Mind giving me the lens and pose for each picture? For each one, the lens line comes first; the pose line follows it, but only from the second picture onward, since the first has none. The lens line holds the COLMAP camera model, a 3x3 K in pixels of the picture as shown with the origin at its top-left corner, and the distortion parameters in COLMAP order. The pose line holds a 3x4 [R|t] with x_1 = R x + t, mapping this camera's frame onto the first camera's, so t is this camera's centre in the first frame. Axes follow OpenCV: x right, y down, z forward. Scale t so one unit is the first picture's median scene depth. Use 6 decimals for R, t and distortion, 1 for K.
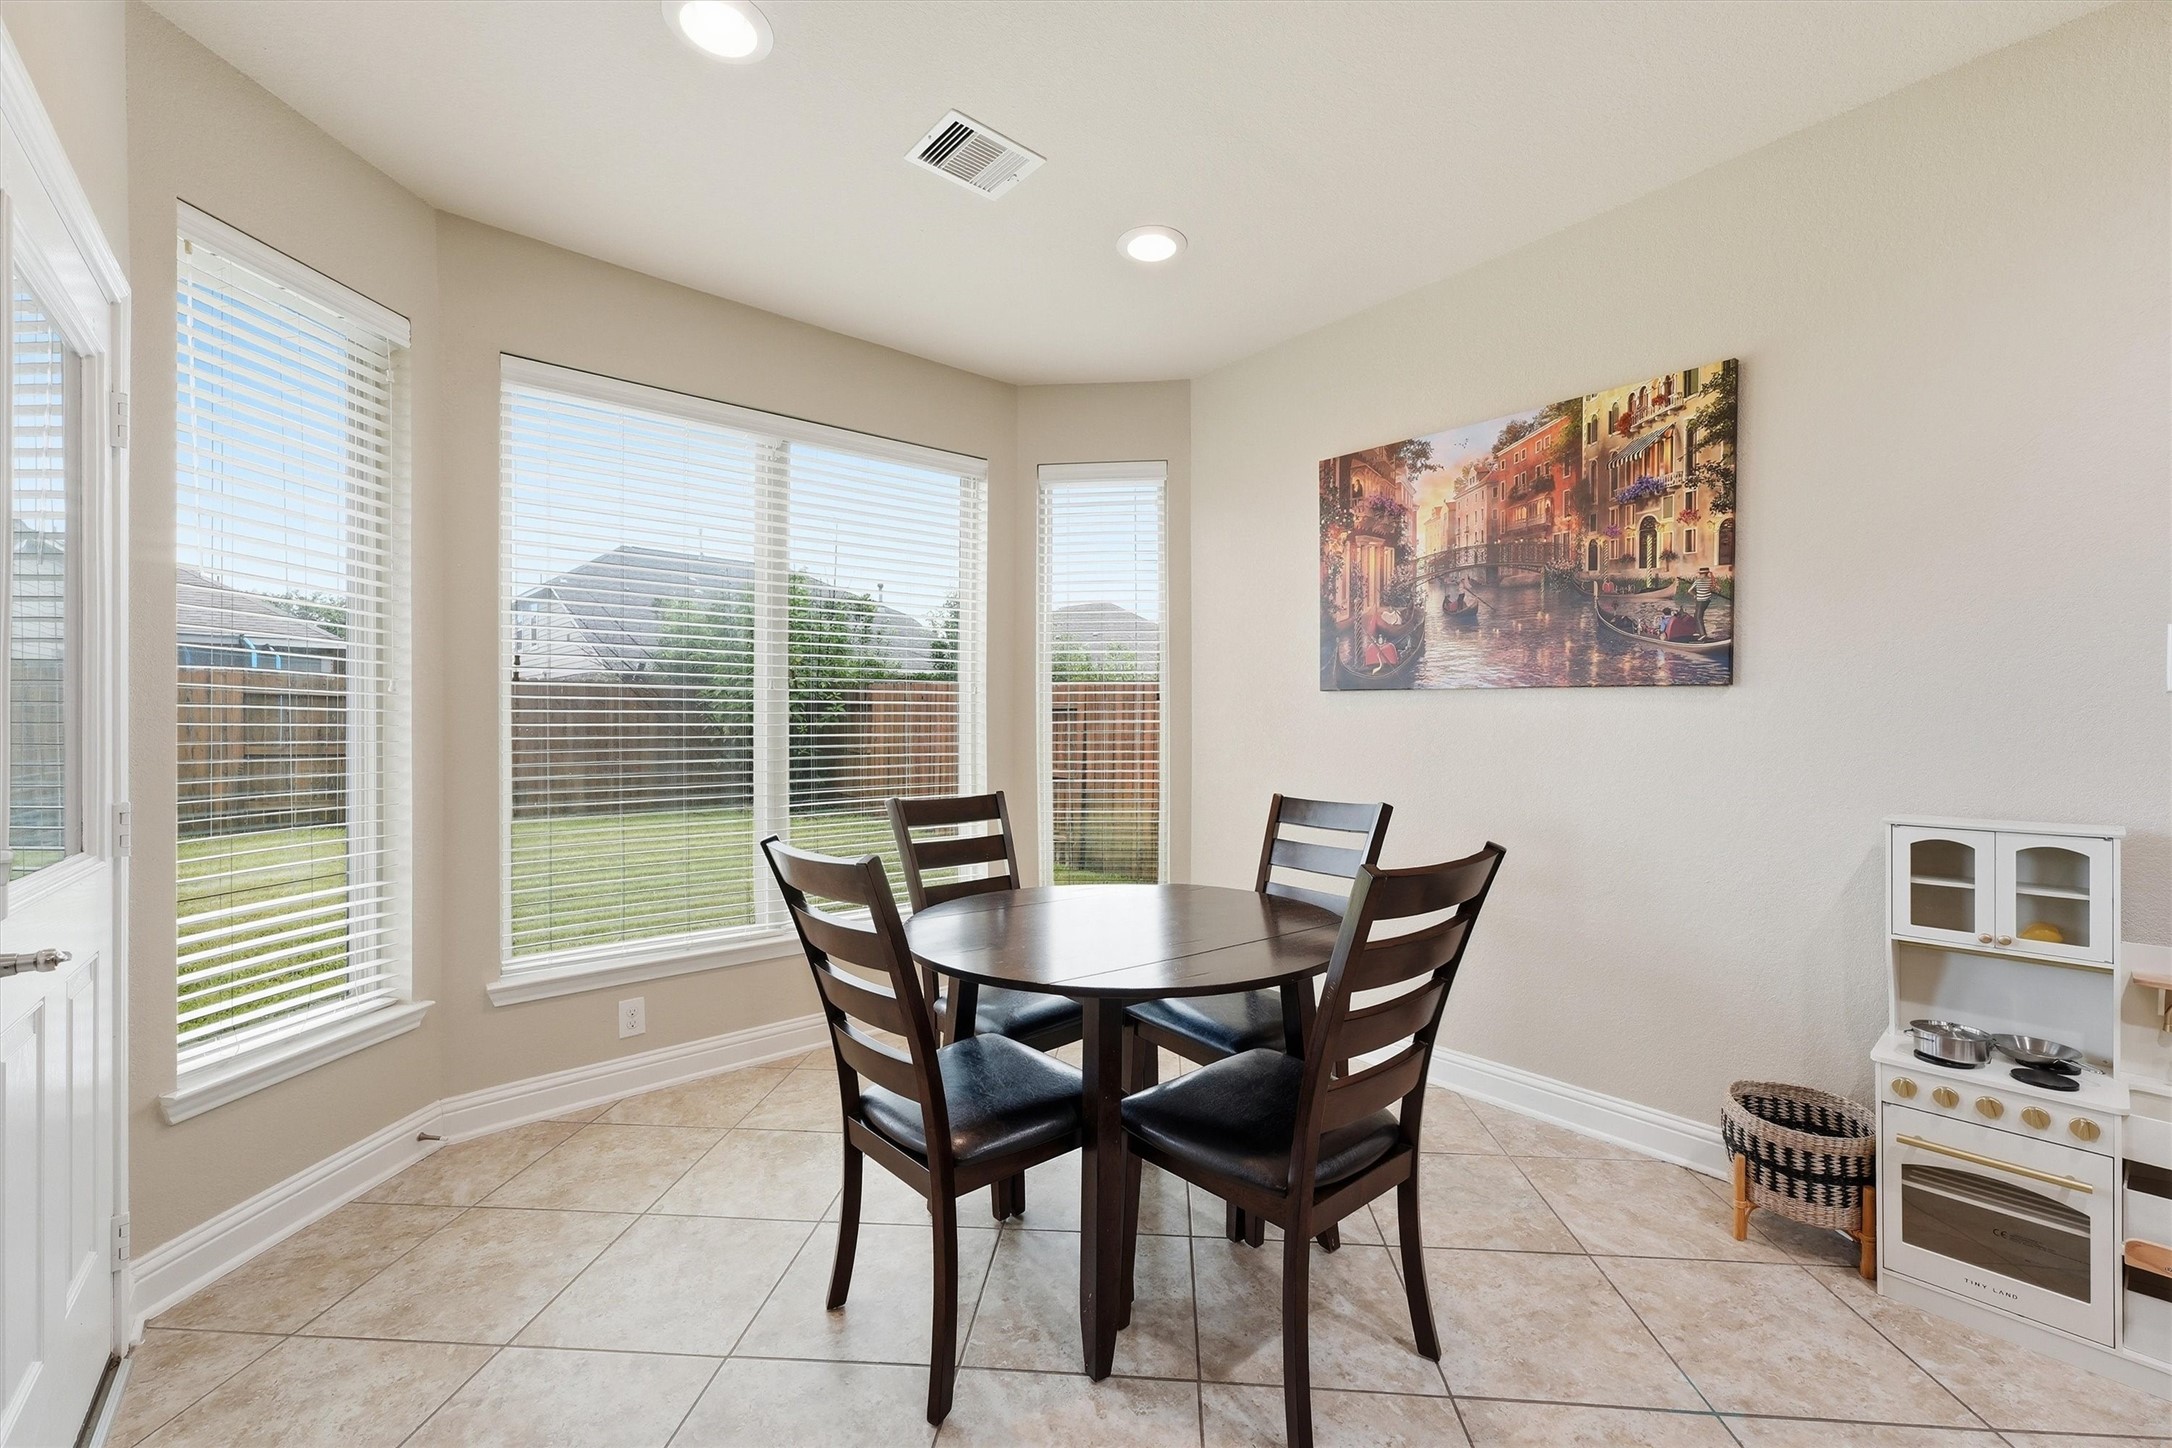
lens RADIAL K [[868.2, 0, 1086.0], [0, 868.2, 724.0], [0, 0, 1]] dist [-0.038857, 0.000029]
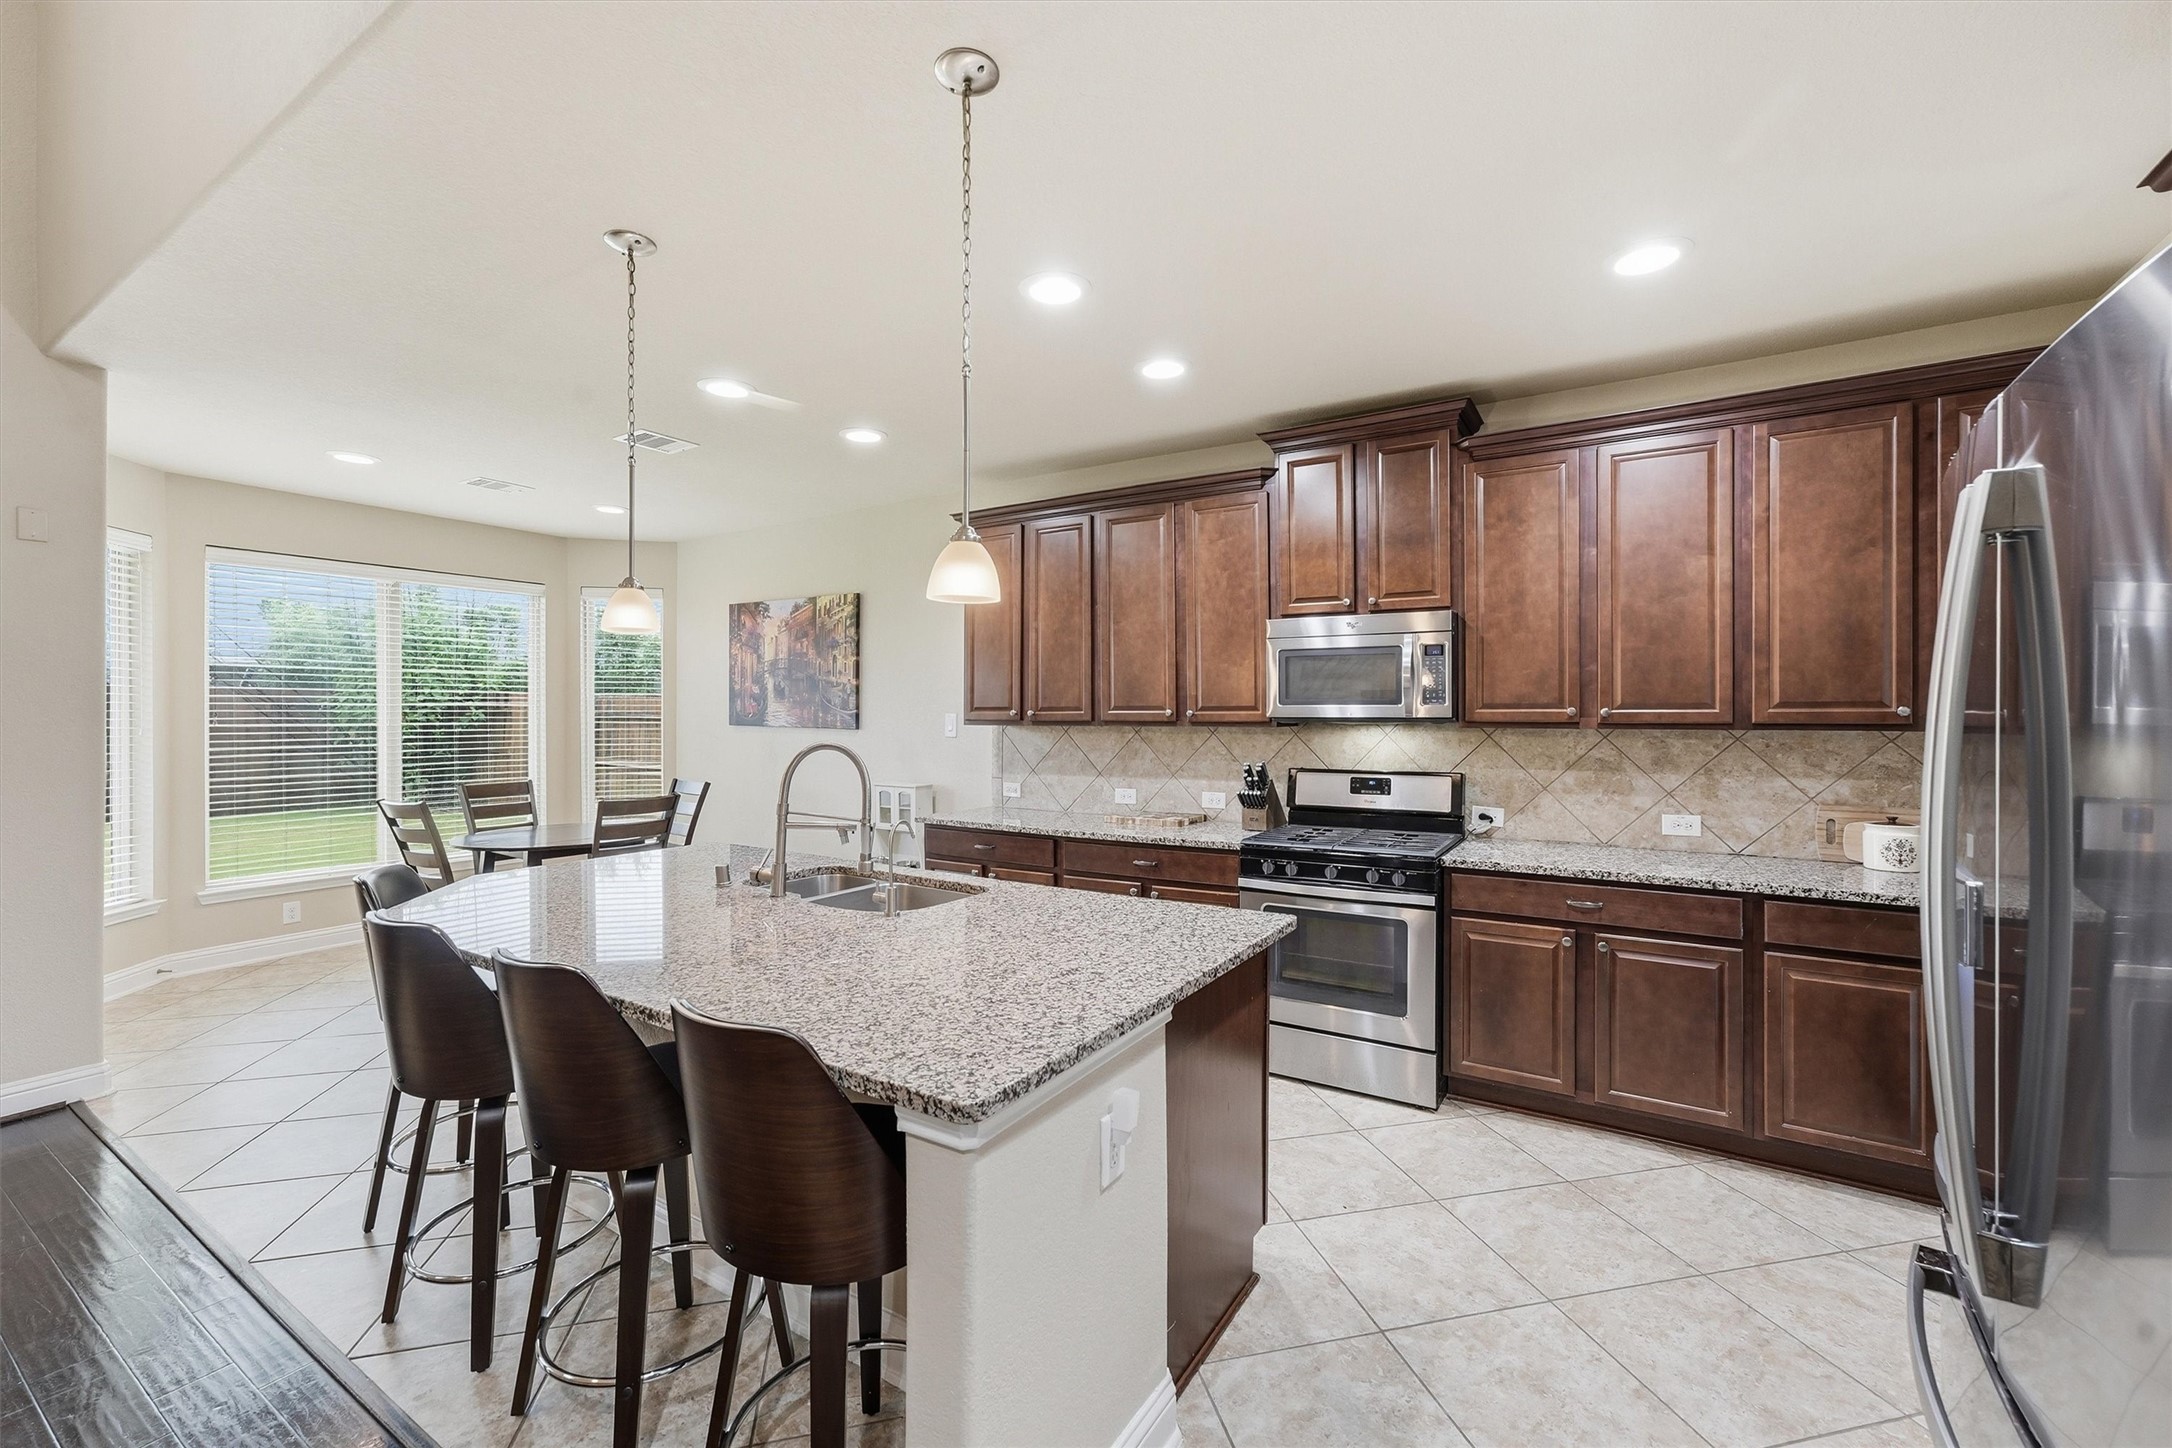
lens RADIAL K [[892.7, 0, 1086.0], [0, 892.7, 724.0], [0, 0, 1]] dist [-0.003044, -0.000171]
pose [[0.954379, -0.002174, 0.298589, 0.530225], [0.000084, 0.999975, 0.007015, -0.066523], [-0.298597, -0.006670, 0.954356, -1.351328]]
